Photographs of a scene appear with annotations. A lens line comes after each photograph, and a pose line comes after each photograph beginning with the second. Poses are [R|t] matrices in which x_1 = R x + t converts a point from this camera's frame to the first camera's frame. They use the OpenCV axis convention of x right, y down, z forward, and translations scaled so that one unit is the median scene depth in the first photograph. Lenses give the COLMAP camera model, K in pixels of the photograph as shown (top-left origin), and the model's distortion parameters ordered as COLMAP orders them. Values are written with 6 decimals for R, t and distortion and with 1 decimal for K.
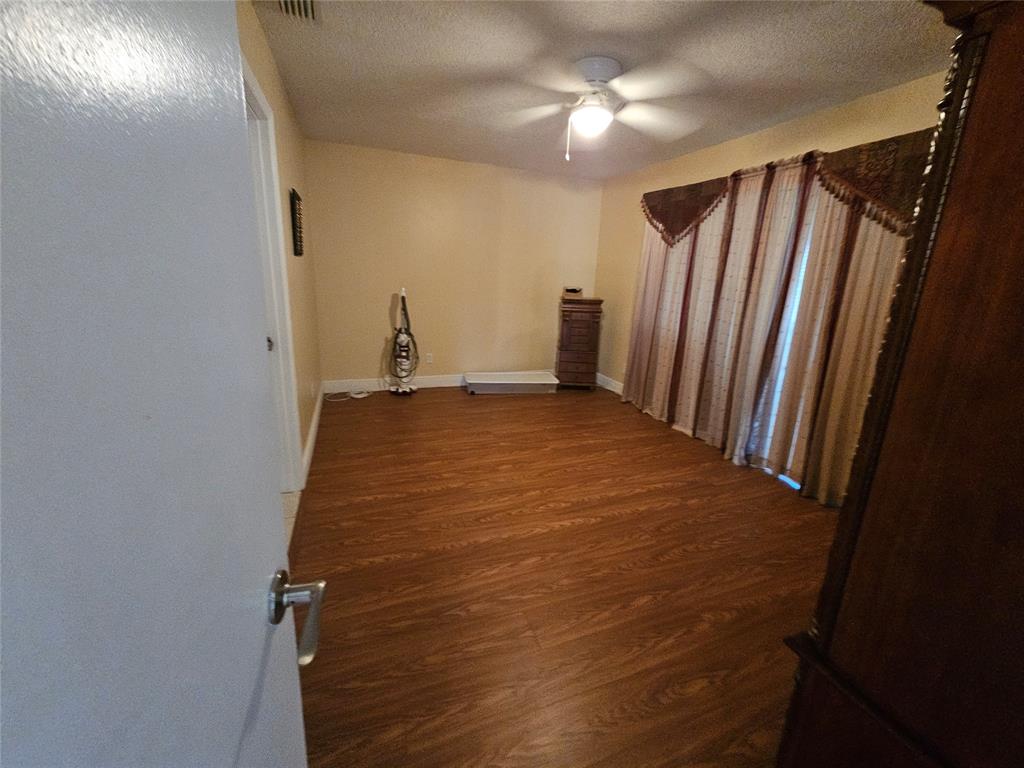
lens RADIAL K [[422.9, 0, 516.9], [0, 422.9, 372.6], [0, 0, 1]] dist [-0.000554, 0.000032]
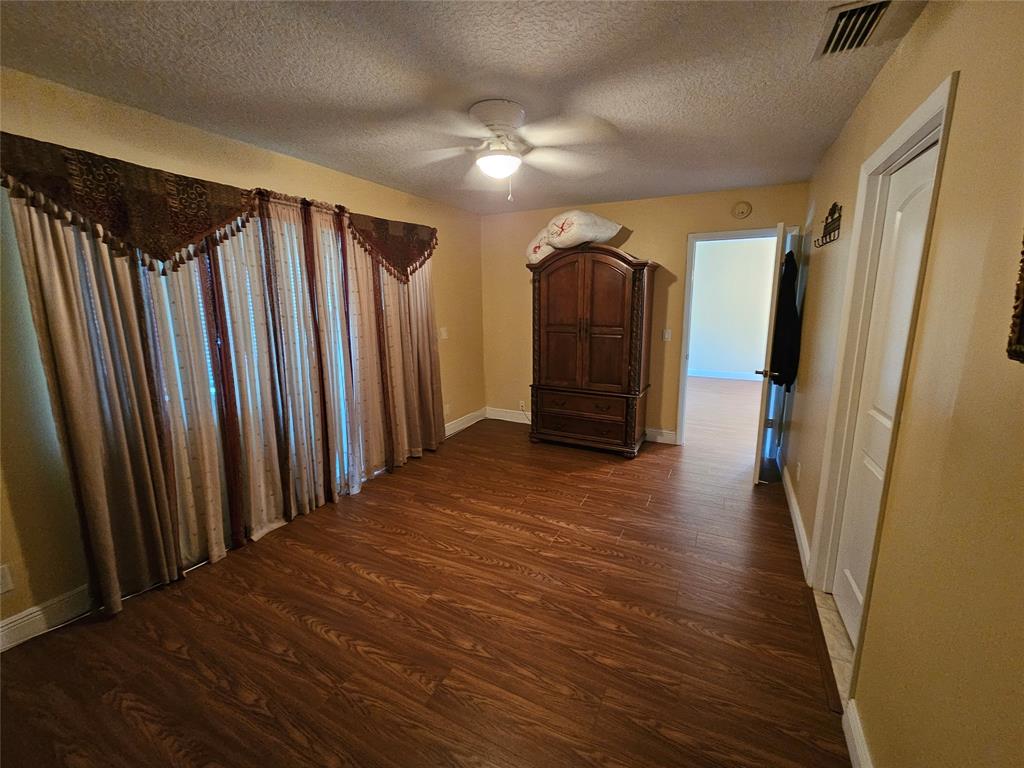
lens RADIAL K [[422.9, 0, 516.9], [0, 422.9, 372.6], [0, 0, 1]] dist [-0.000554, 0.000032]
pose [[-0.673244, -0.175363, 0.718325, -0.485771], [0.143244, 0.922135, 0.359373, -0.411520], [-0.725413, 0.344841, -0.595702, 1.369596]]
